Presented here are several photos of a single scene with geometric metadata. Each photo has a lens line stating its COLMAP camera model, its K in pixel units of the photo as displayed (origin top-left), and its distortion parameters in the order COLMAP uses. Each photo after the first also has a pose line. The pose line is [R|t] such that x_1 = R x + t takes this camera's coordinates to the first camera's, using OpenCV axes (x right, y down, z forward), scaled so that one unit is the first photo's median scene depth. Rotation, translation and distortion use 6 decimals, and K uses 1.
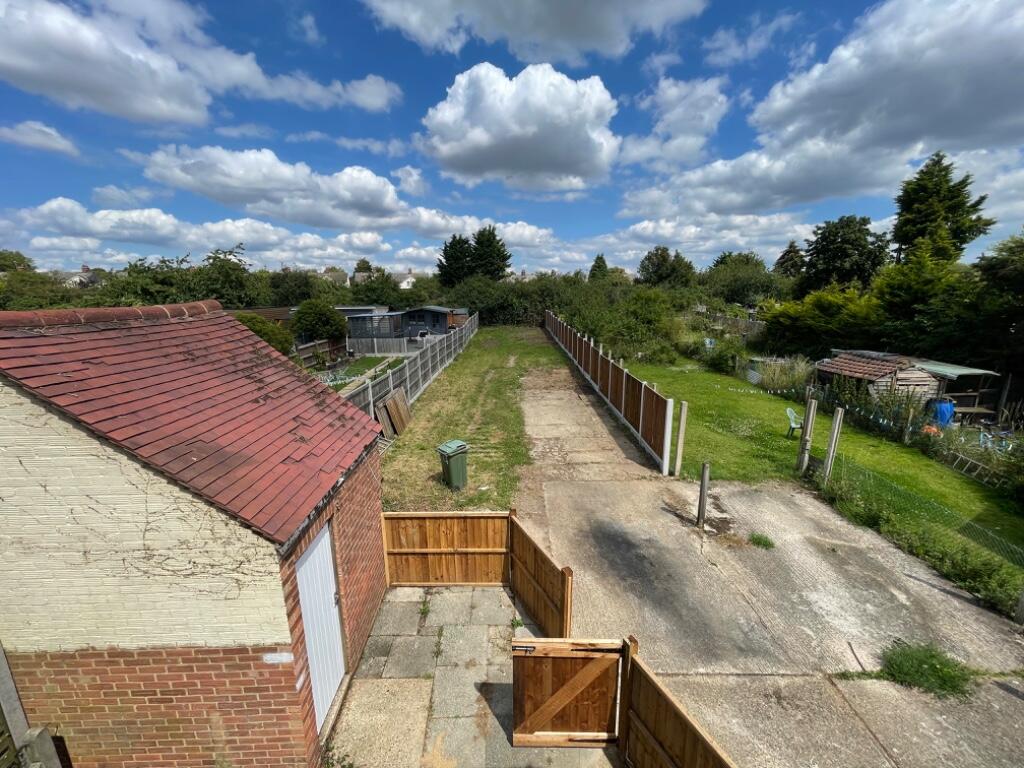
lens RADIAL K [[413.8, 0, 508.0], [0, 413.8, 391.6], [0, 0, 1]] dist [-0.000877, 0.001699]
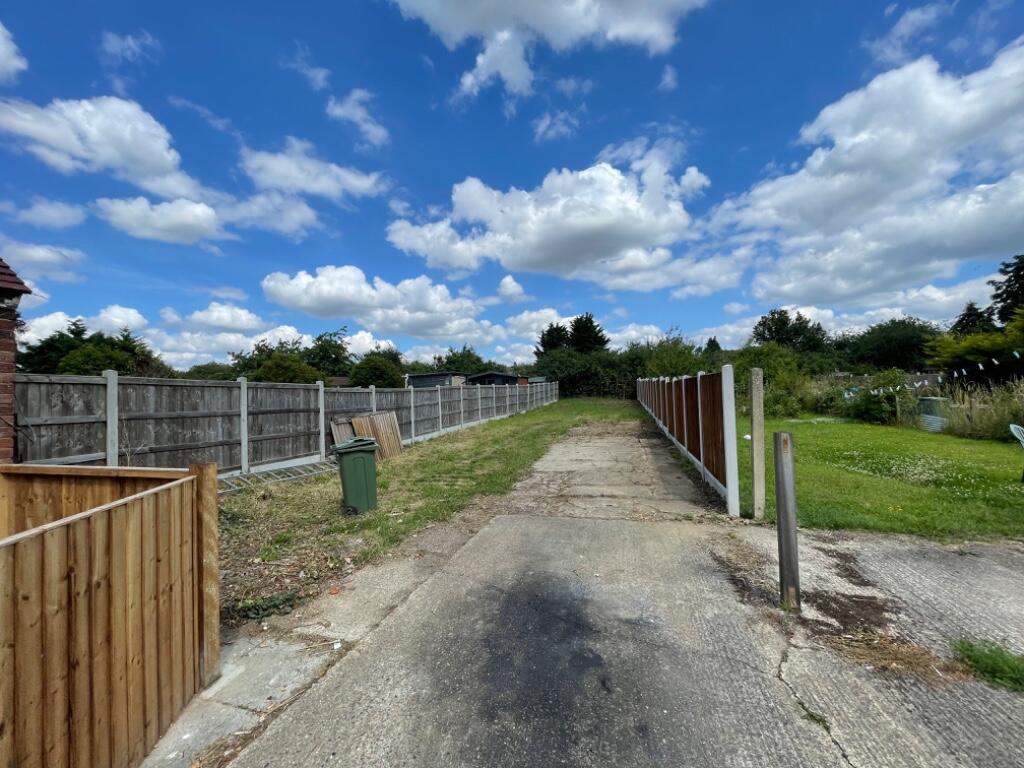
lens RADIAL K [[413.8, 0, 507.5], [0, 413.8, 386.1], [0, 0, 1]] dist [-0.000877, 0.001699]
pose [[0.963862, -0.025260, -0.265200, 0.295052], [-0.041337, 0.969256, -0.242559, 0.213568], [0.263174, 0.244756, 0.933185, 0.483389]]
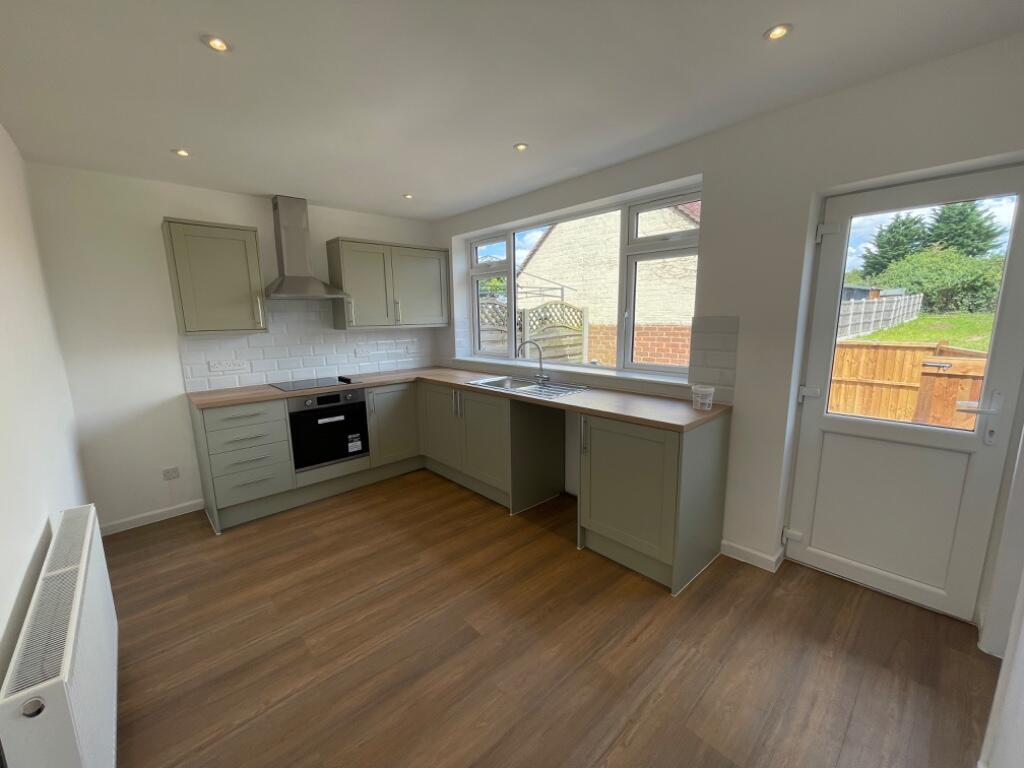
lens RADIAL K [[413.8, 0, 511.9], [0, 413.8, 386.1], [0, 0, 1]] dist [-0.000877, 0.001699]
pose [[0.663153, 0.133675, -0.736450, 0.048746], [-0.167810, 0.985428, 0.027759, 0.373773], [0.729430, 0.105175, 0.675922, -0.268557]]
